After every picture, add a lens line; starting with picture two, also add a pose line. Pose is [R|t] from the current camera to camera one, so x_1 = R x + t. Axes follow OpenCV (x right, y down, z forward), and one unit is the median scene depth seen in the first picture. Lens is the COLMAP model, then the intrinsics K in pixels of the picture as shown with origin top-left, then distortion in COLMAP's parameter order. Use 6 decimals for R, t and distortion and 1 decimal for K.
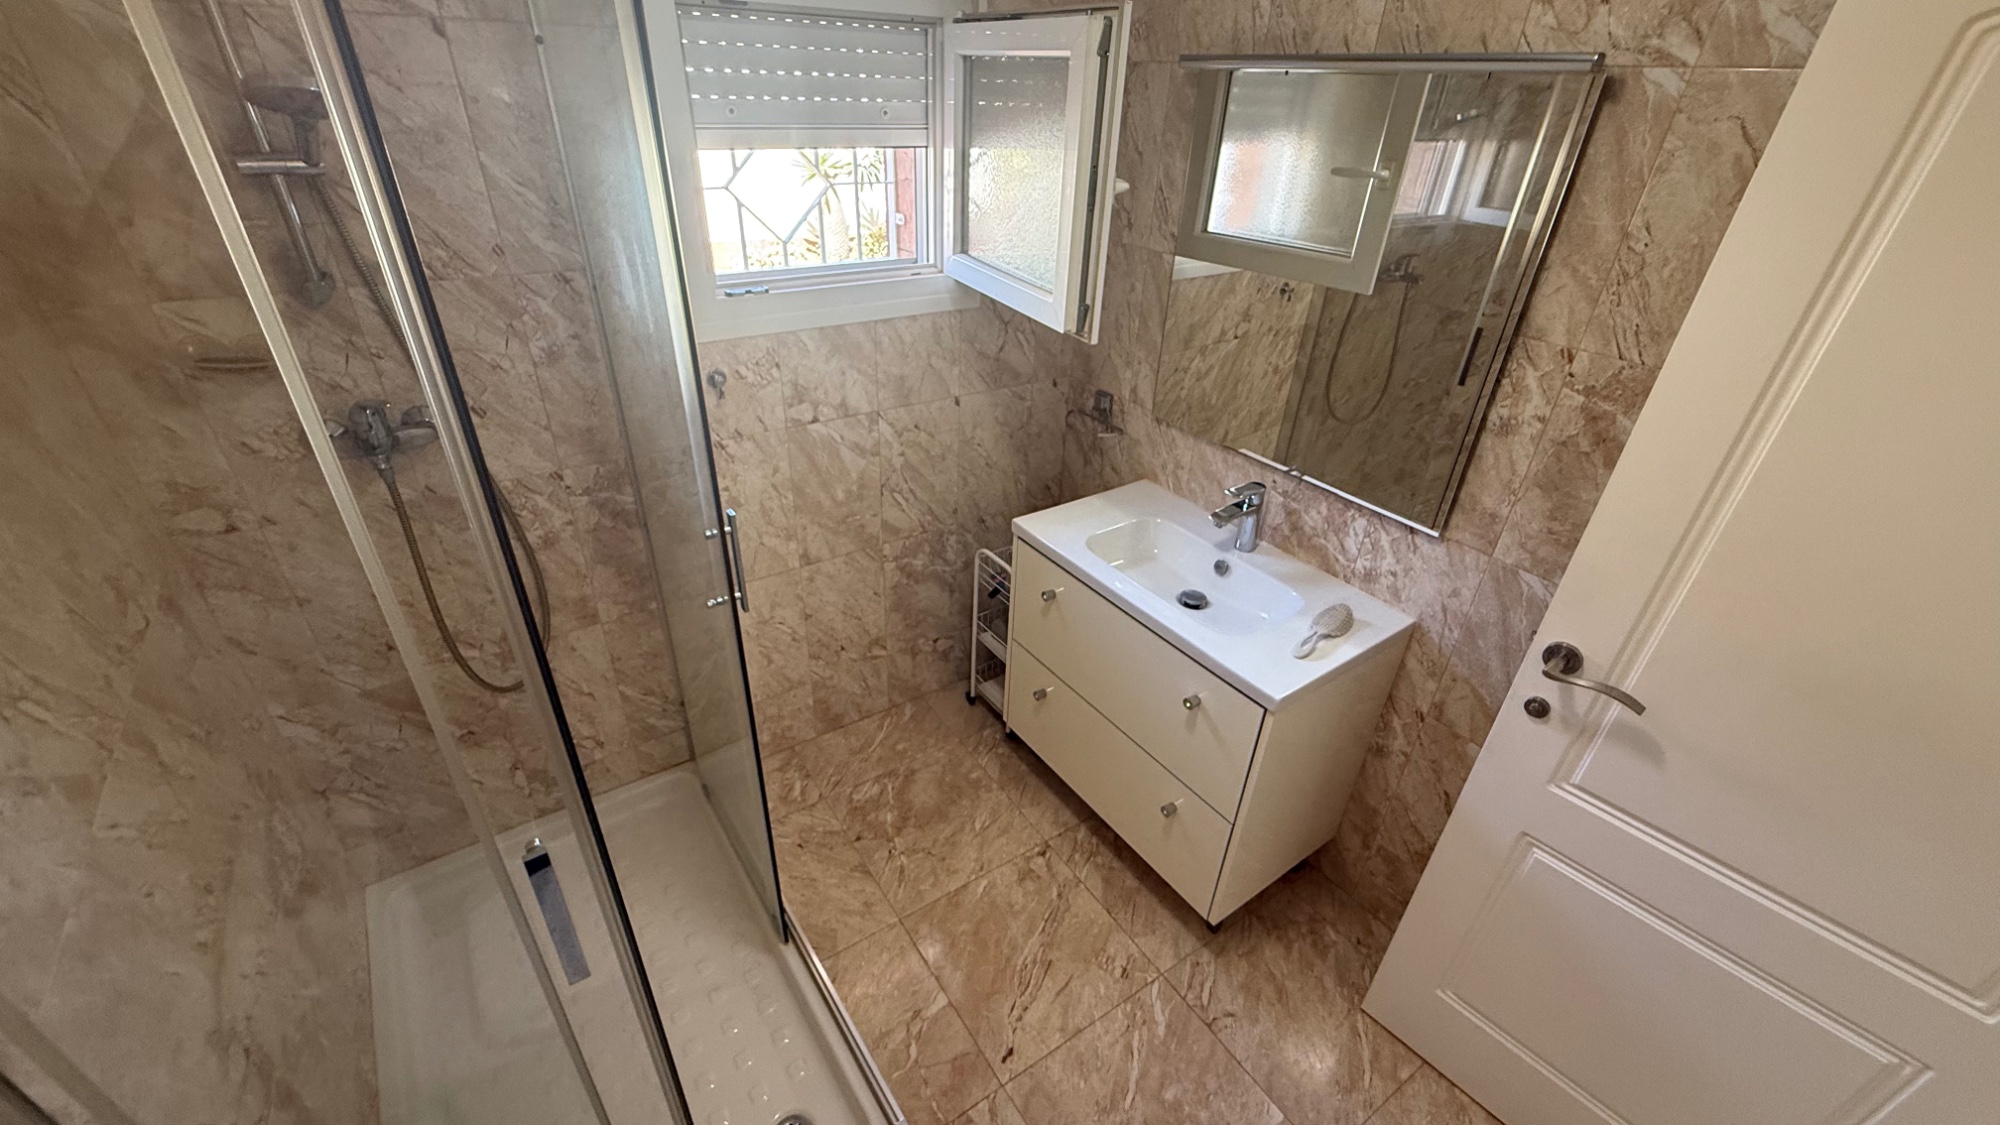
lens RADIAL K [[796.8, 0, 1007.1], [0, 796.8, 555.9], [0, 0, 1]] dist [0.001183, -0.000517]
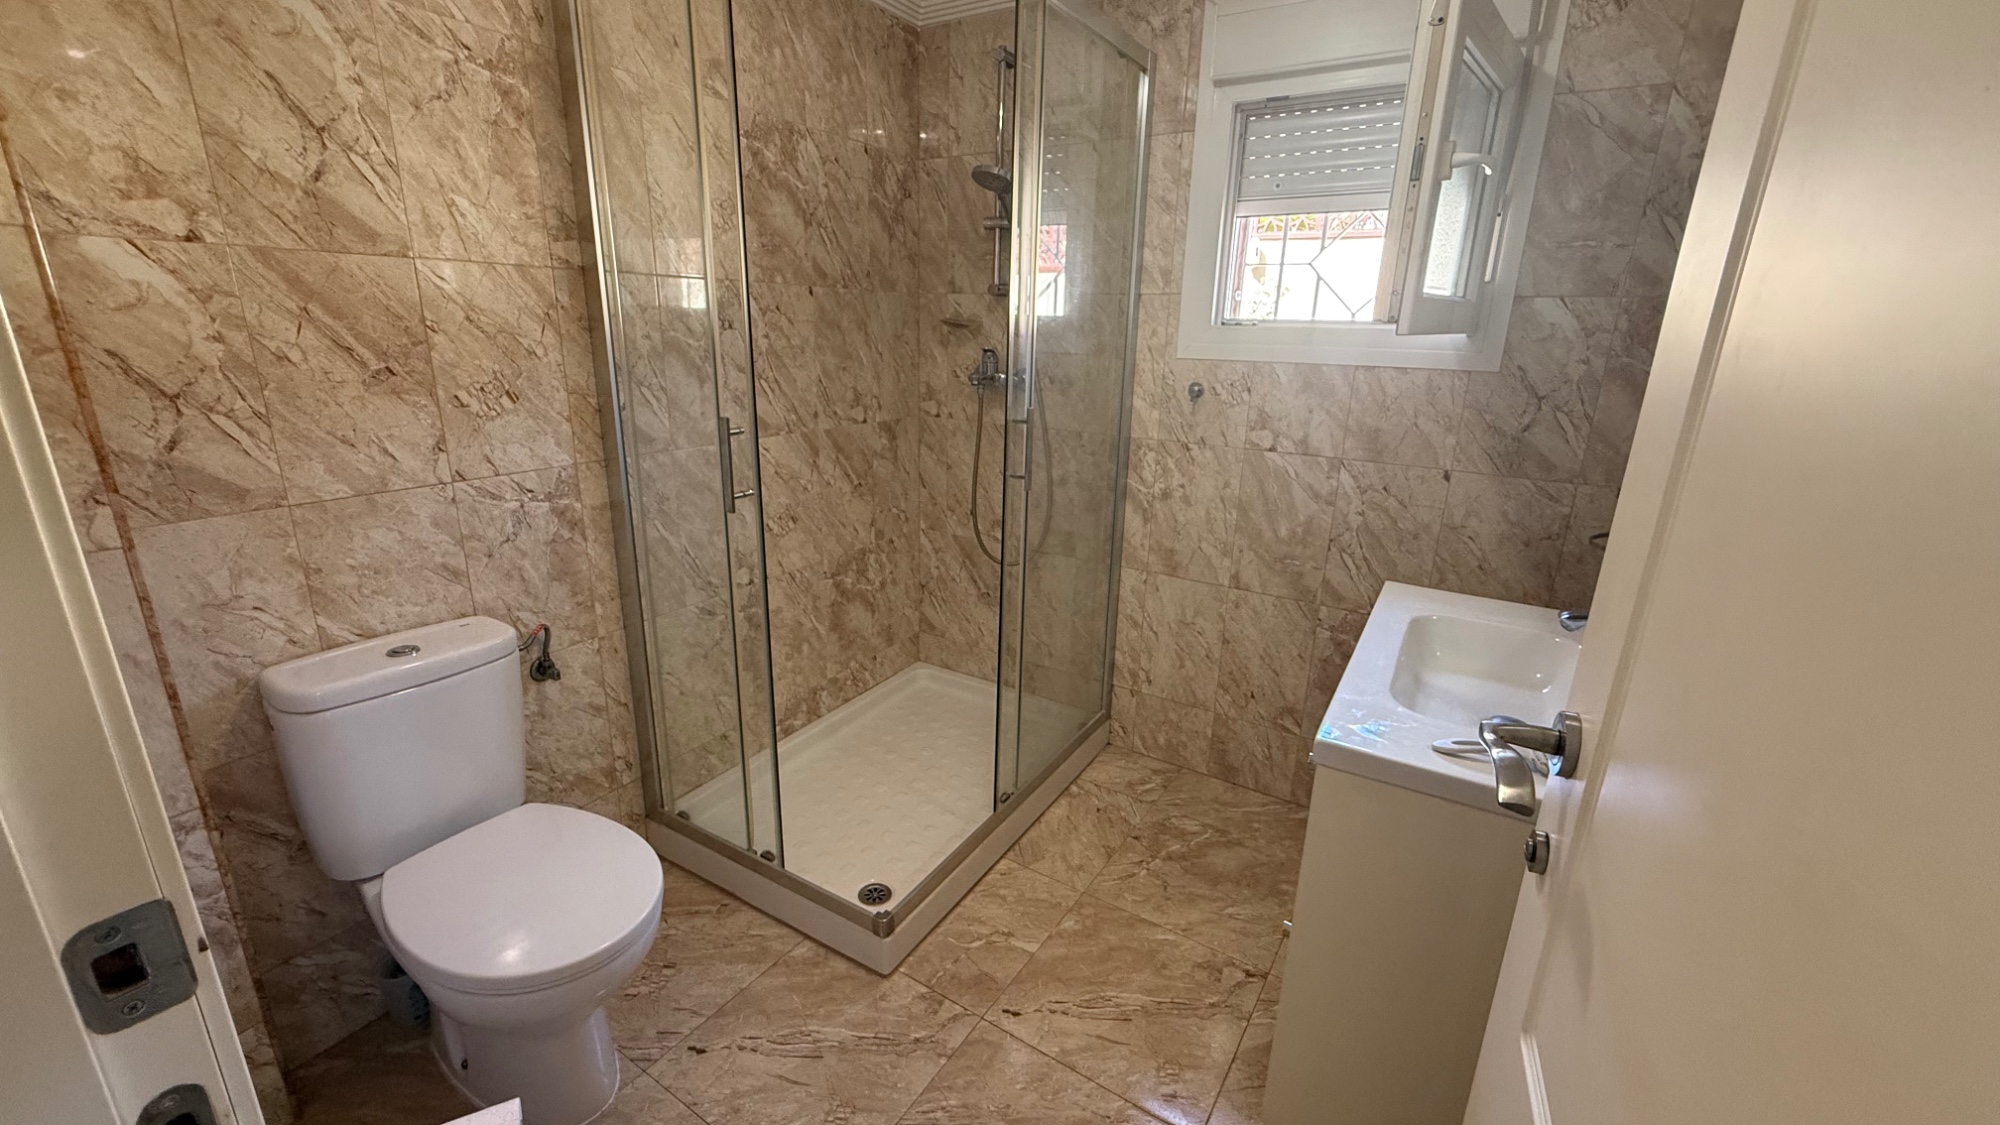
lens RADIAL K [[796.8, 0, 995.1], [0, 796.8, 553.3], [0, 0, 1]] dist [0.001183, -0.000517]
pose [[0.397749, 0.230585, -0.888046, 0.587610], [-0.474336, 0.880197, 0.016095, 0.112533], [0.785367, 0.414831, 0.459472, 0.262000]]
